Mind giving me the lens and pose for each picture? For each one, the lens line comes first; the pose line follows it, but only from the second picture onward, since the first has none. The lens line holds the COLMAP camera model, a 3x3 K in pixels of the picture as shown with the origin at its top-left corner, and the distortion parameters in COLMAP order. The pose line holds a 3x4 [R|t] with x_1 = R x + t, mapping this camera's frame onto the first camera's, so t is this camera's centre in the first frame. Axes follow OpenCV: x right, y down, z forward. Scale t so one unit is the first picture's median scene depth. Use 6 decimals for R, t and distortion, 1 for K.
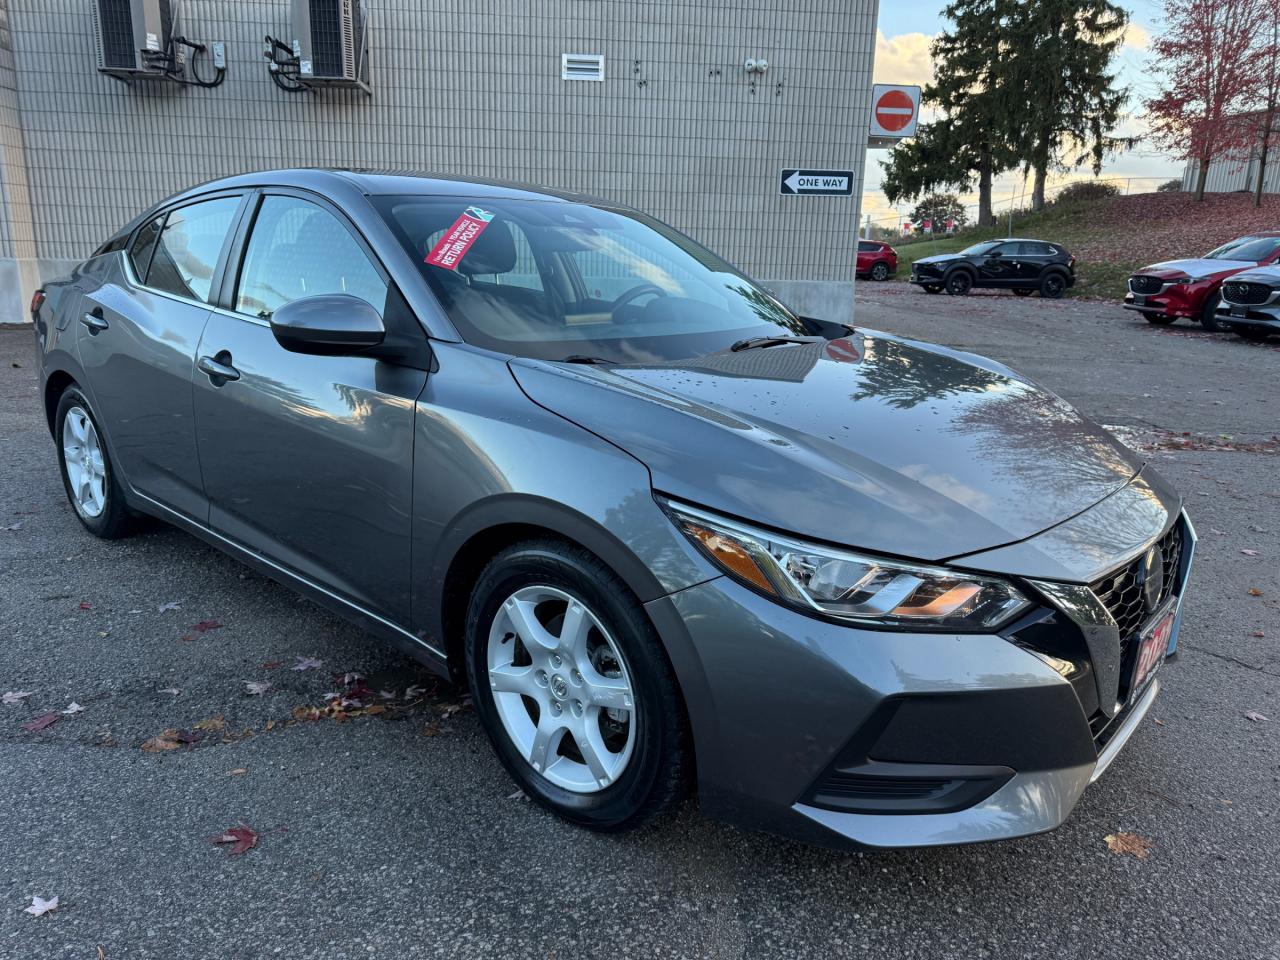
lens RADIAL K [[923.2, 0, 625.2], [0, 923.2, 493.9], [0, 0, 1]] dist [-0.008429, -0.003949]
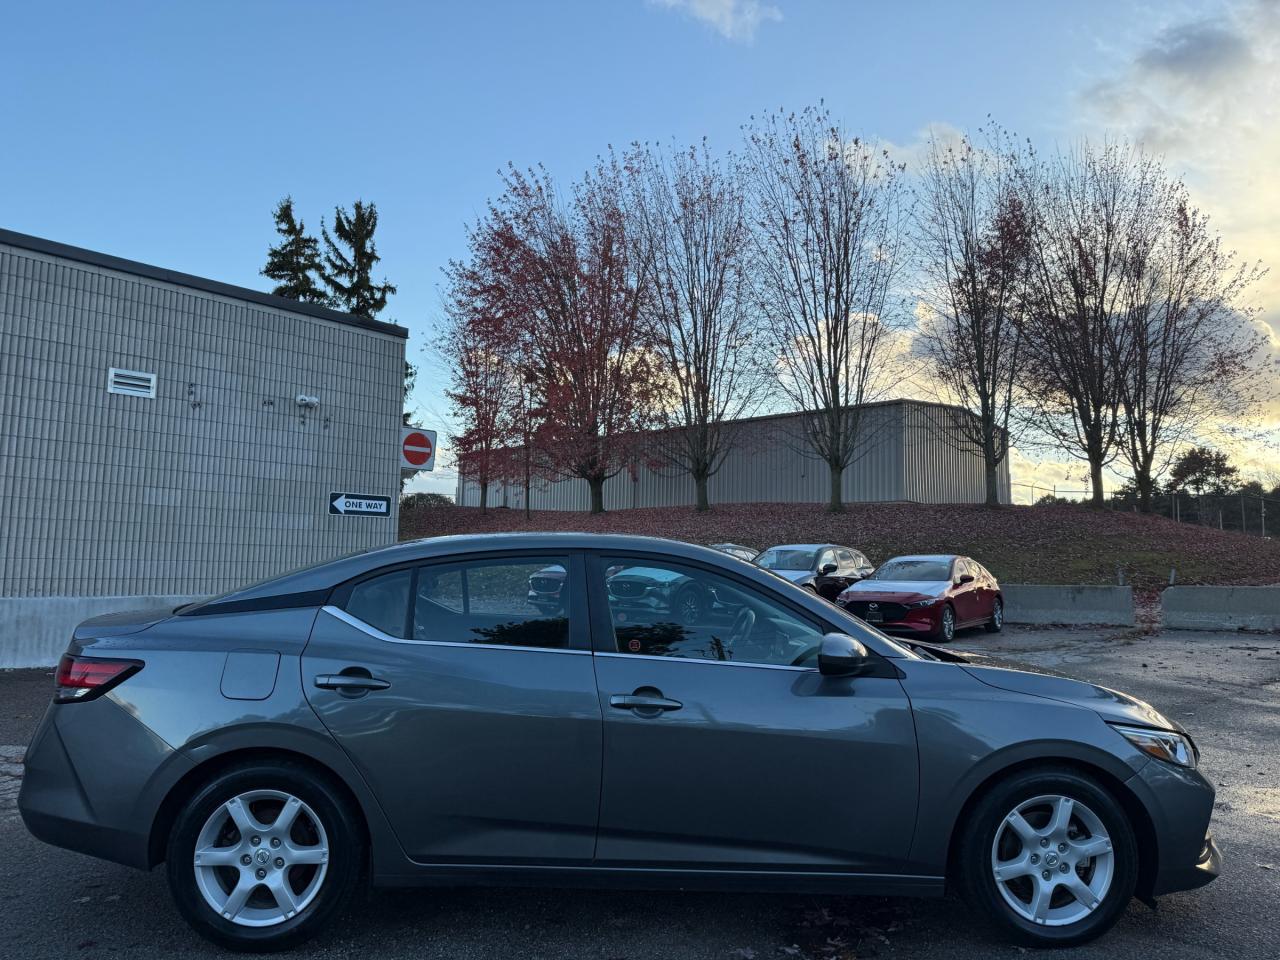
lens RADIAL K [[923.2, 0, 632.4], [0, 923.2, 482.2], [0, 0, 1]] dist [-0.008429, -0.003949]
pose [[0.716218, 0.049199, 0.696140, -0.331048], [0.179934, 0.950768, -0.252319, -0.028394], [-0.674281, 0.305975, 0.672104, 0.034677]]
